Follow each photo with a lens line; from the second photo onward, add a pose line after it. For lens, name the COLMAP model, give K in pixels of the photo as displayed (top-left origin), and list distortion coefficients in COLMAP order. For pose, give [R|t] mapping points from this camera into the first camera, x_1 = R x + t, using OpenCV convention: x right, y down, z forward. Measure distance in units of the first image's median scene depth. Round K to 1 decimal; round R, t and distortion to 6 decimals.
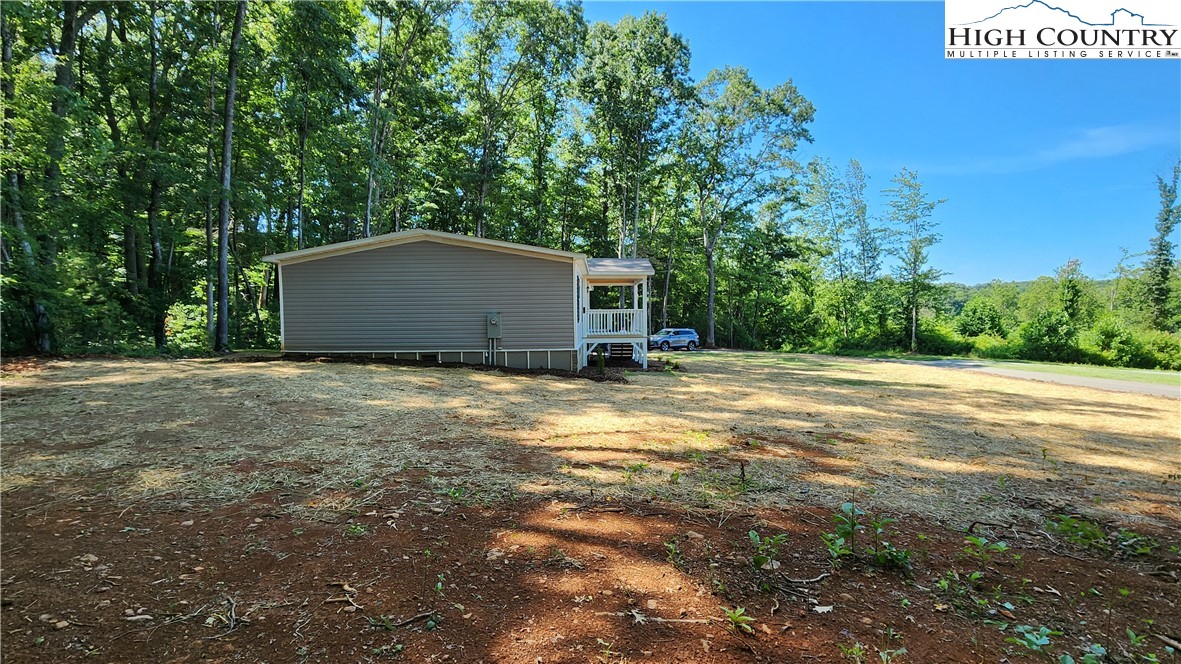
lens RADIAL K [[485.2, 0, 595.6], [0, 485.2, 341.1], [0, 0, 1]] dist [-0.001614, 0.000050]
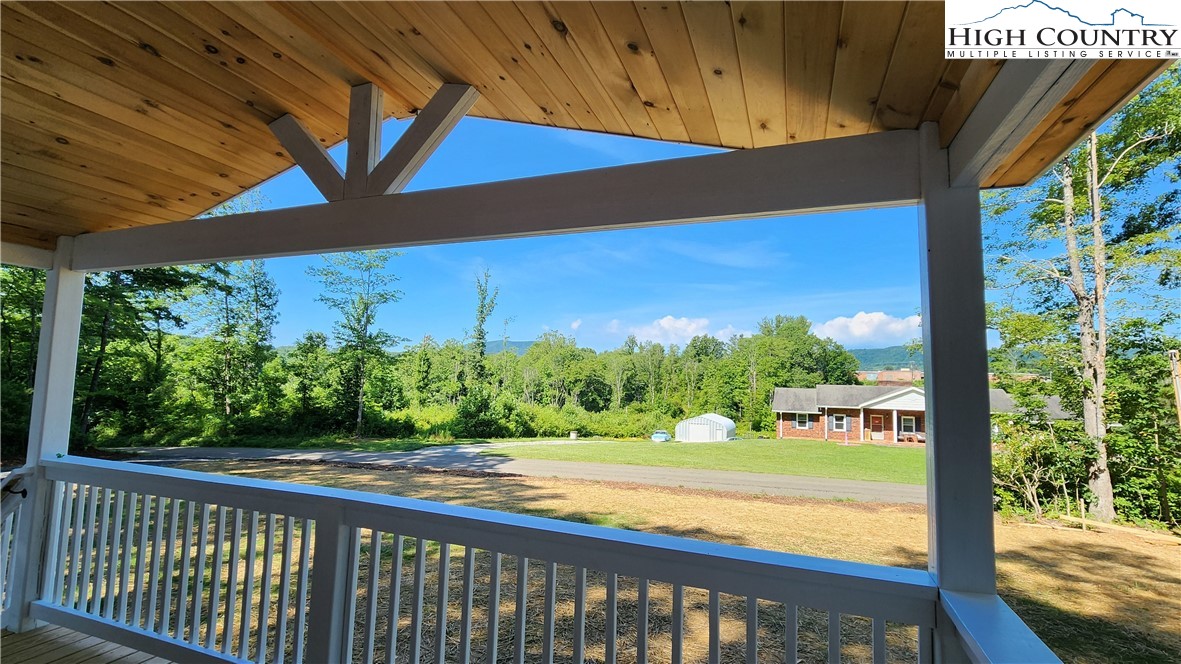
lens RADIAL K [[525.2, 0, 592.3], [0, 525.2, 340.3], [0, 0, 1]] dist [-0.000215, -0.000097]
pose [[0.368711, 0.091951, 0.924985, 0.004310], [0.020558, 0.994045, -0.107011, -0.031930], [-0.929317, 0.058472, 0.364625, 0.340112]]
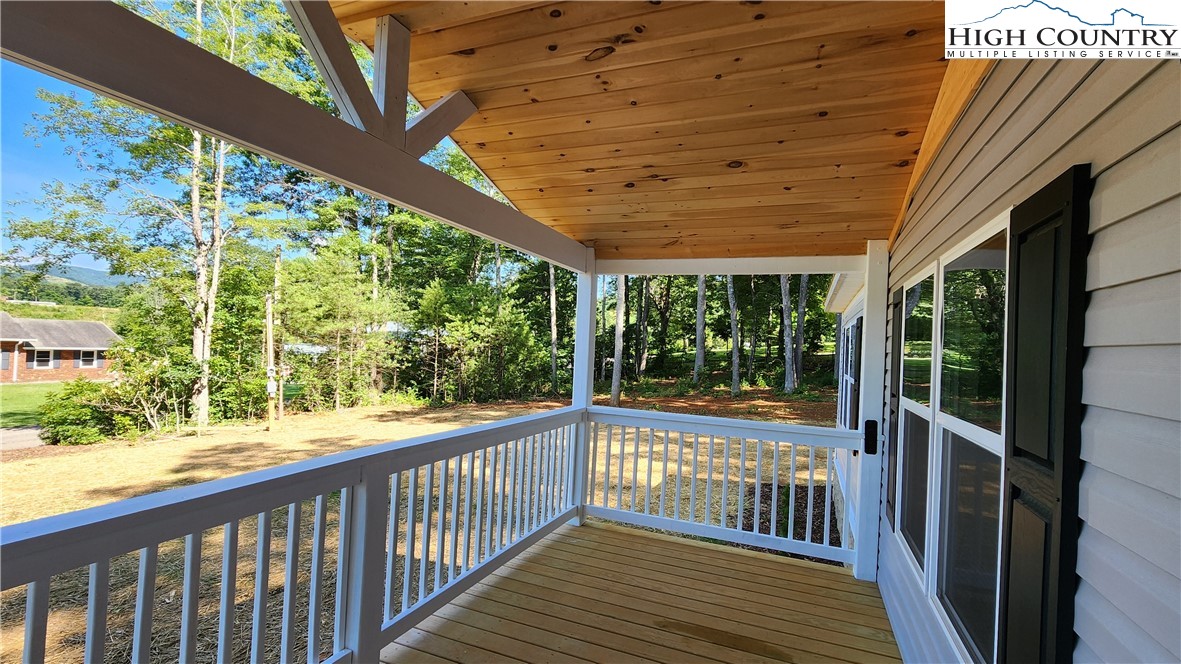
lens RADIAL K [[525.2, 0, 592.3], [0, 525.2, 340.3], [0, 0, 1]] dist [-0.000215, -0.000097]
pose [[-0.926338, -0.032034, 0.375329, 0.067979], [-0.018585, 0.999051, 0.039399, -0.228000], [-0.376234, 0.029521, -0.926054, 4.086341]]
